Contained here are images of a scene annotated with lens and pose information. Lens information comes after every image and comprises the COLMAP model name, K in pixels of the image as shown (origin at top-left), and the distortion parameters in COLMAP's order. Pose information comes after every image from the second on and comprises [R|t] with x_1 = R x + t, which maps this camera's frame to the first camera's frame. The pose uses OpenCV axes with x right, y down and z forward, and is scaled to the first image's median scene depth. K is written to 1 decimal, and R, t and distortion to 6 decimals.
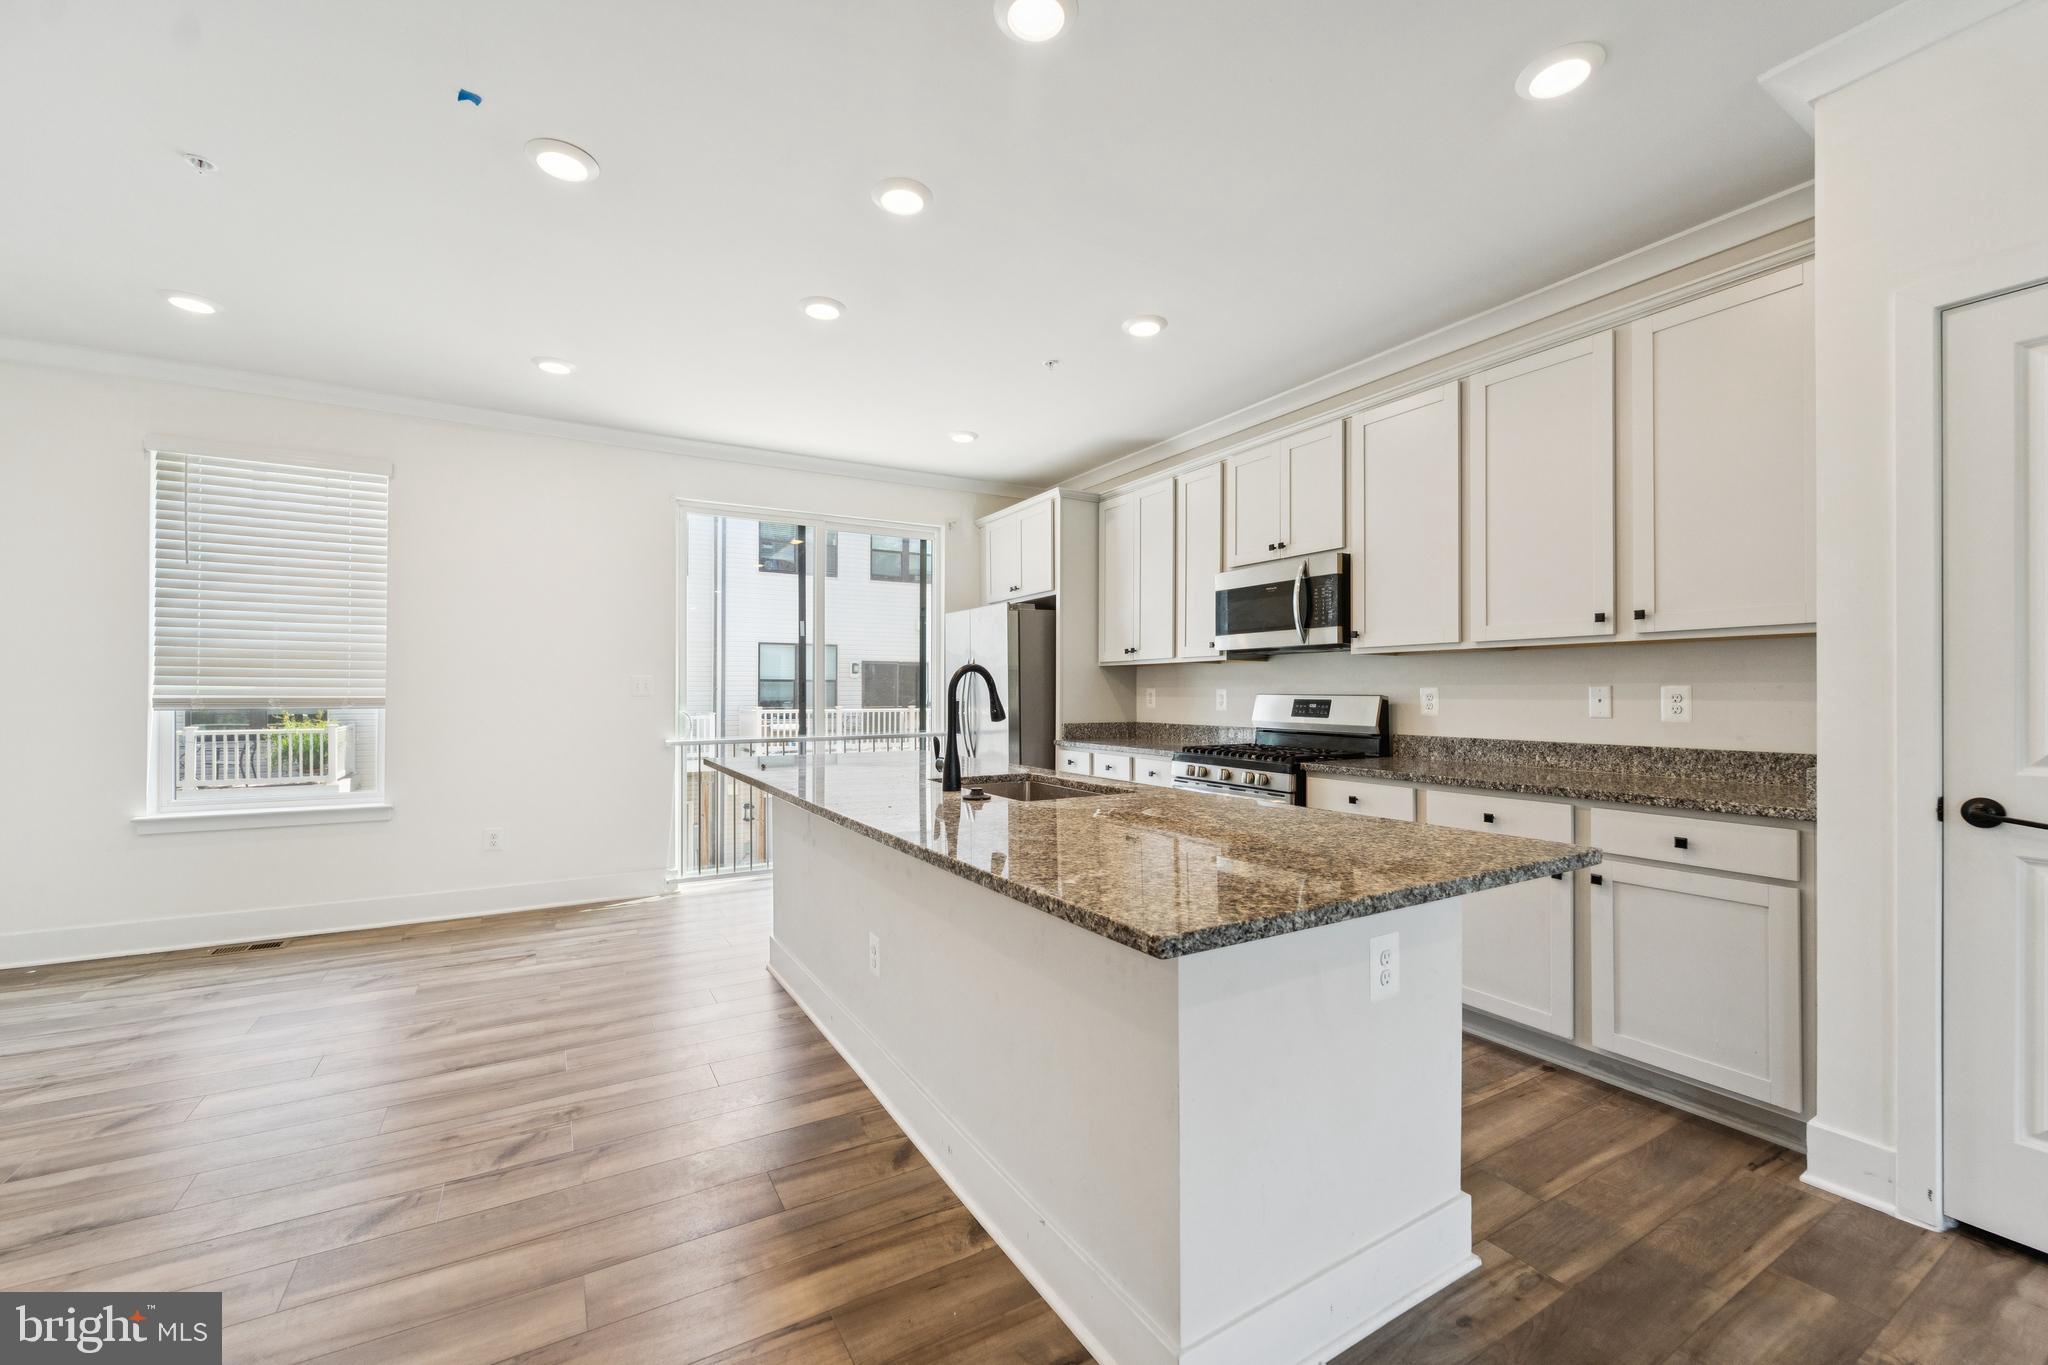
lens RADIAL K [[822.6, 0, 1028.6], [0, 822.6, 680.6], [0, 0, 1]] dist [0.000352, -0.000646]
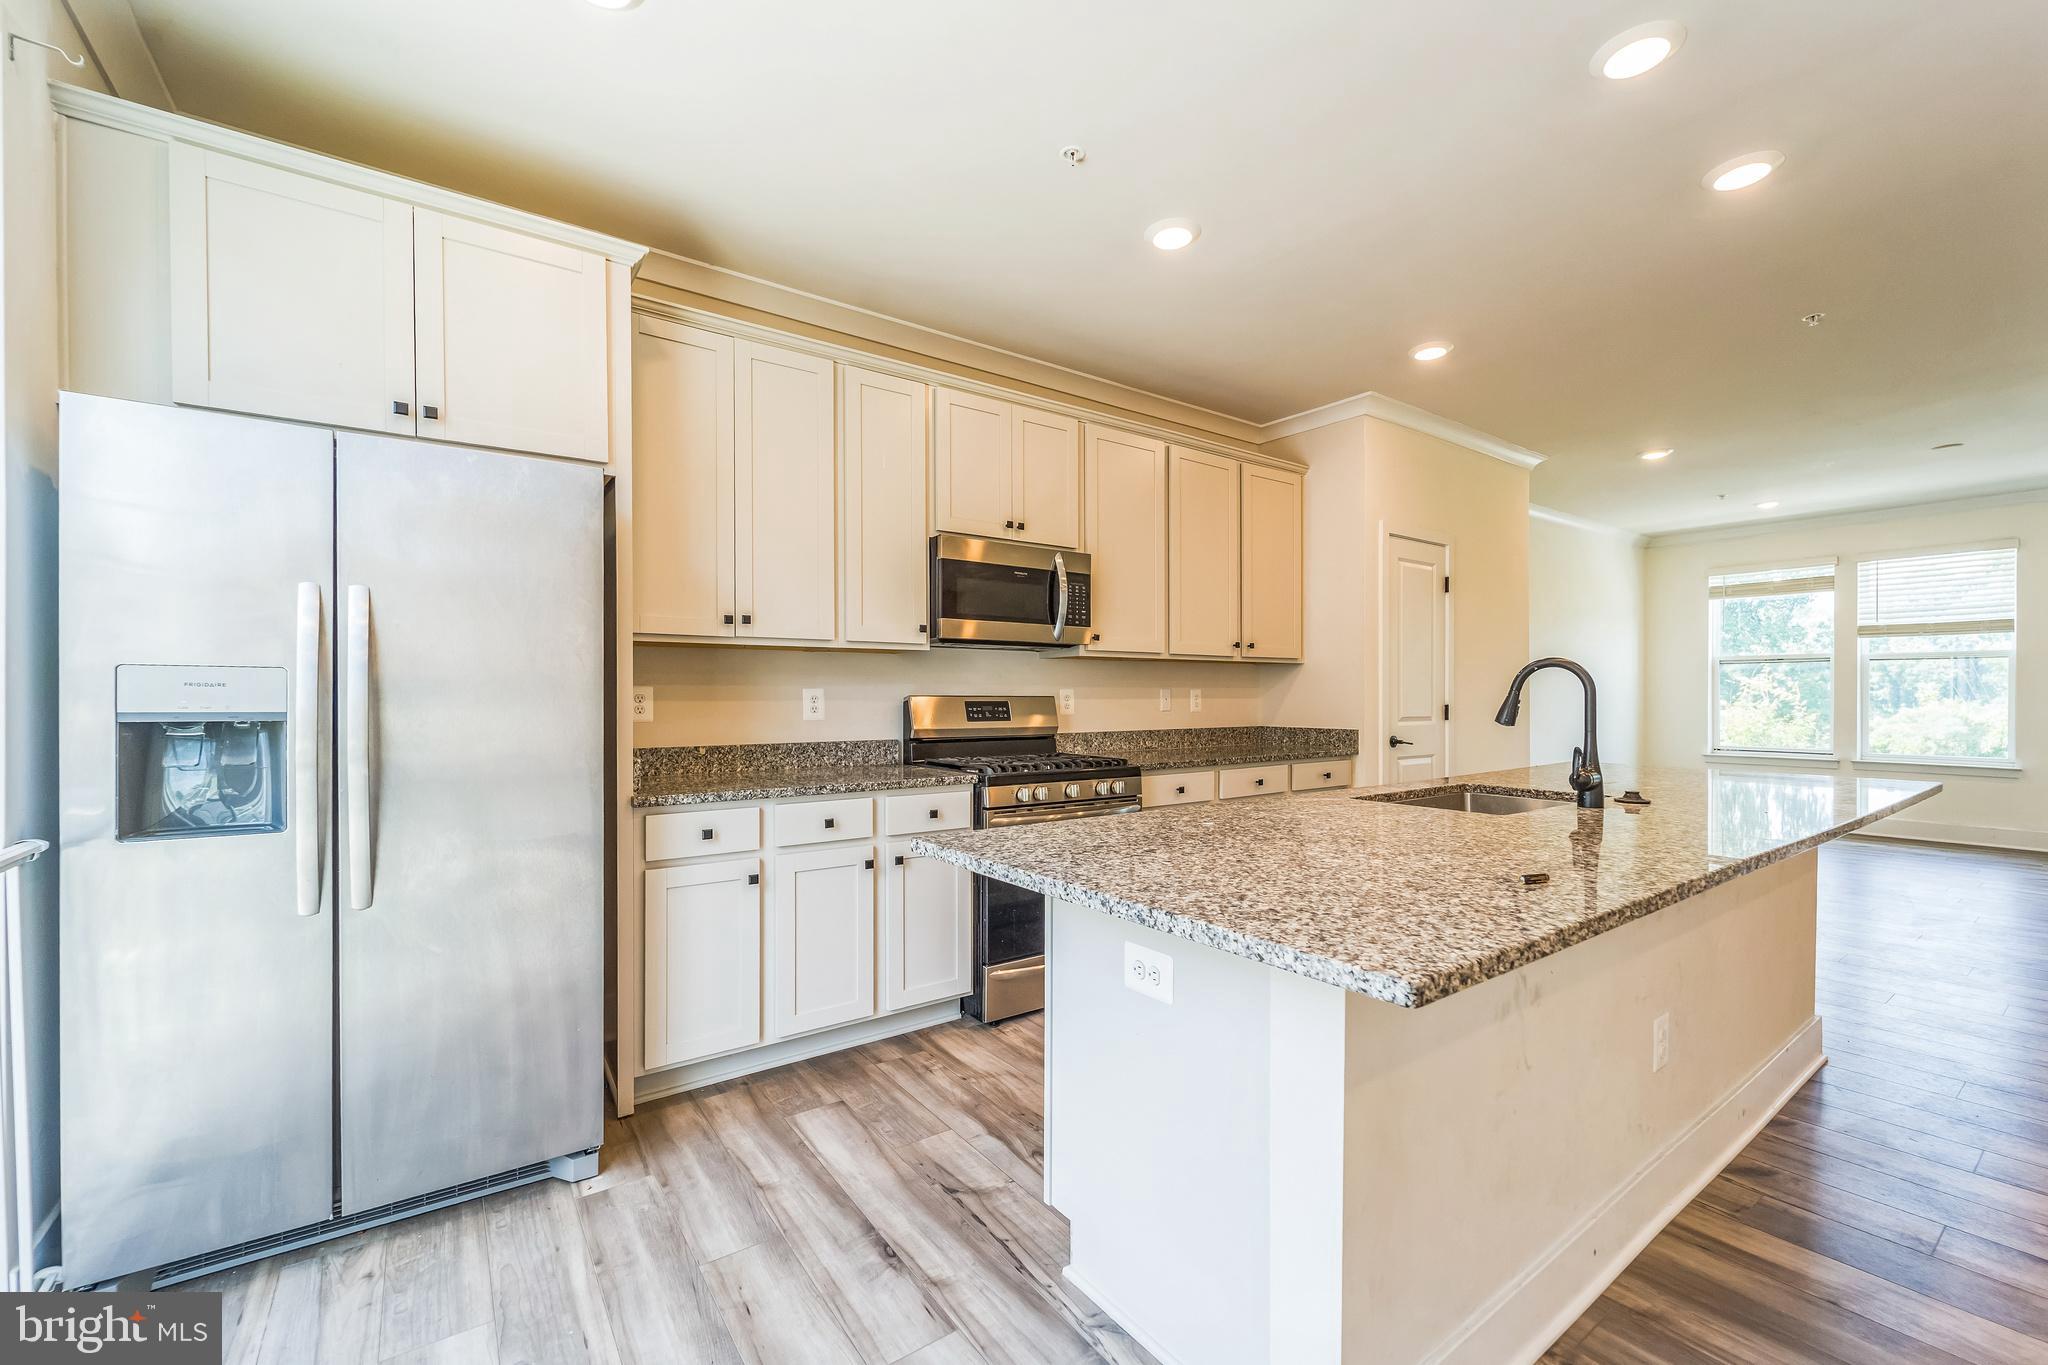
lens RADIAL K [[832.2, 0, 1023.2], [0, 832.2, 702.6], [0, 0, 1]] dist [-0.001929, -0.000698]
pose [[-0.080867, -0.008642, 0.996687, -0.765463], [-0.012171, 0.999896, 0.007682, 0.023081], [-0.996651, -0.011510, -0.080964, 1.413373]]
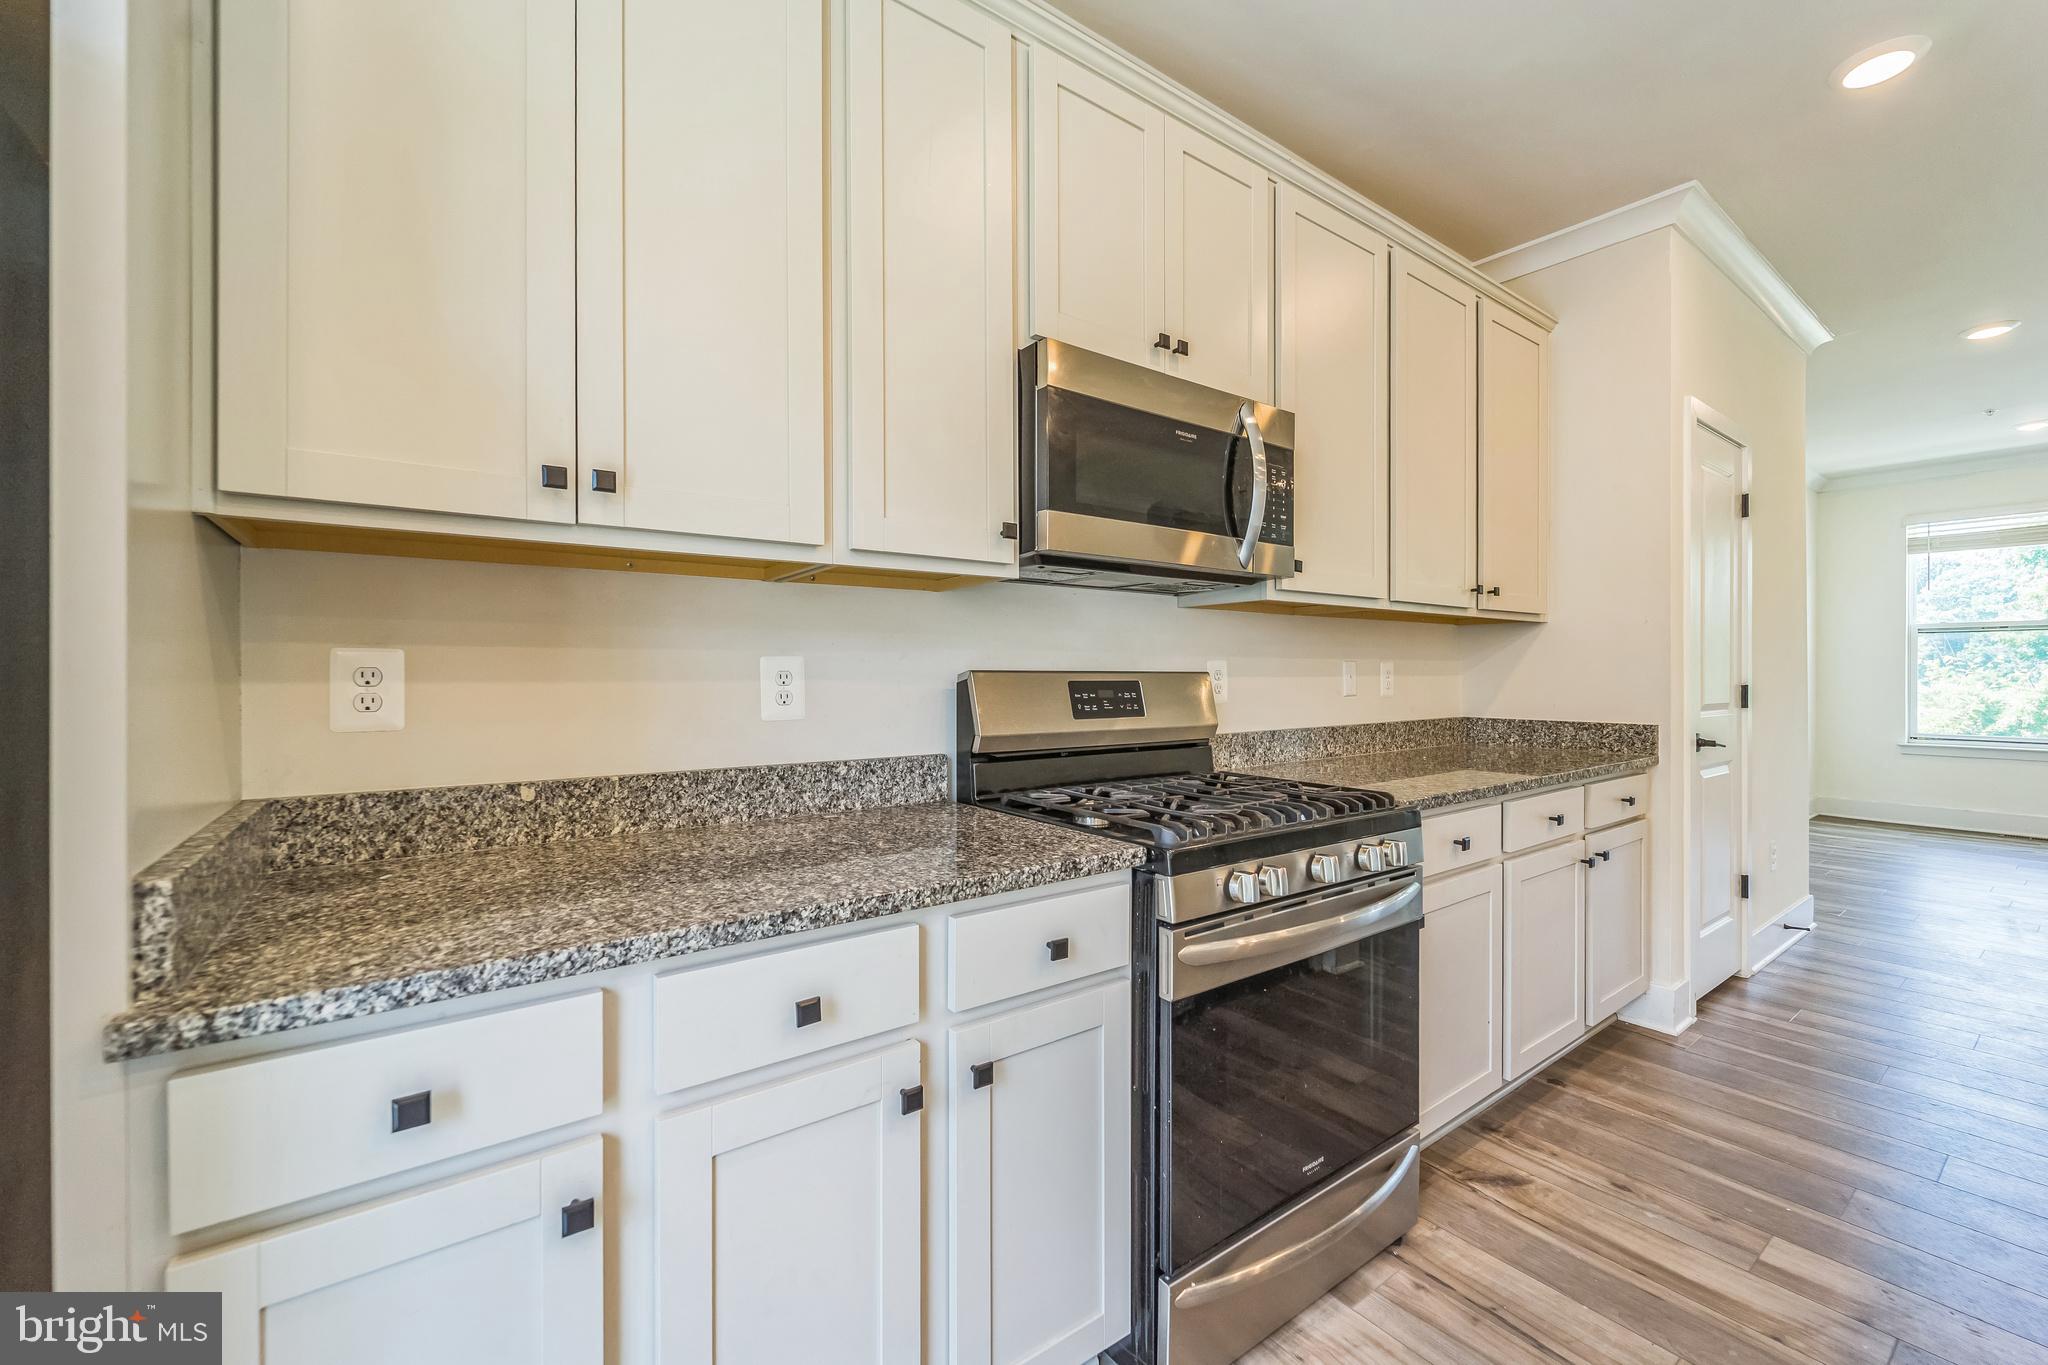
lens RADIAL K [[823.2, 0, 1029.3], [0, 823.2, 676.0], [0, 0, 1]] dist [-0.001797, -0.000110]
pose [[-0.096757, -0.003681, 0.995301, -0.190037], [-0.011923, 0.999926, 0.002539, 0.026273], [-0.995237, -0.011621, -0.096794, 1.492872]]
